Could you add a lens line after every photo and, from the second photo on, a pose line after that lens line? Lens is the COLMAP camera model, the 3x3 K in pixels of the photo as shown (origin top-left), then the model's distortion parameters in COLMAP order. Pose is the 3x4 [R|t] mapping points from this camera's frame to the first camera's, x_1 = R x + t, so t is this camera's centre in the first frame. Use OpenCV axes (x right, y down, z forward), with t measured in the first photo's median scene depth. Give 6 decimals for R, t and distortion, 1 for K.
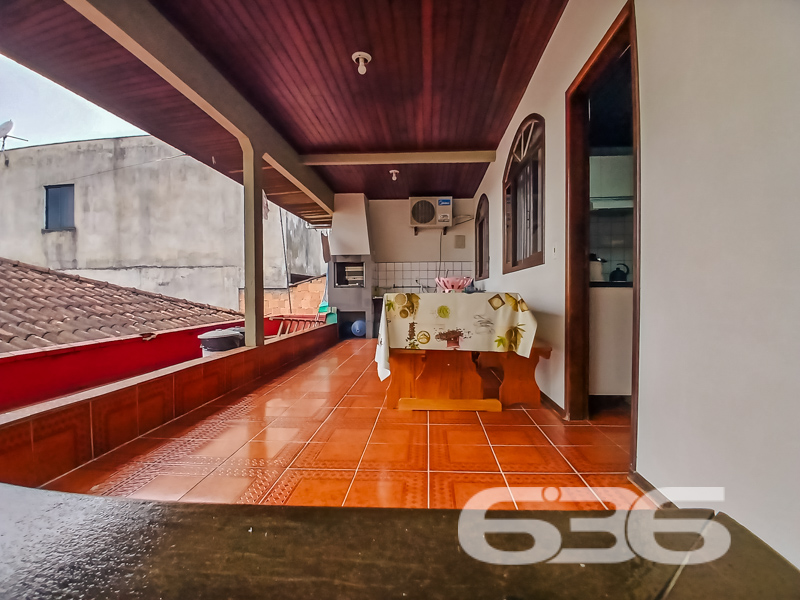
lens RADIAL K [[401.9, 0, 400.0], [0, 401.9, 300.8], [0, 0, 1]] dist [-0.003948, 0.000101]
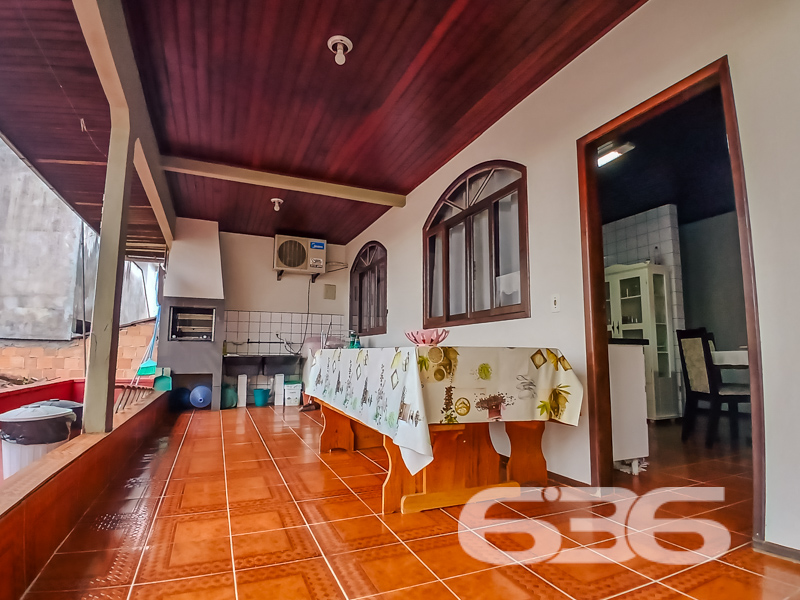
lens RADIAL K [[429.2, 0, 401.1], [0, 429.2, 302.7], [0, 0, 1]] dist [-0.001232, -0.001063]
pose [[0.890213, 0.064284, 0.450987, -0.195987], [-0.002700, 0.990720, -0.135889, 0.004191], [-0.455537, 0.119752, 0.882125, 0.157017]]
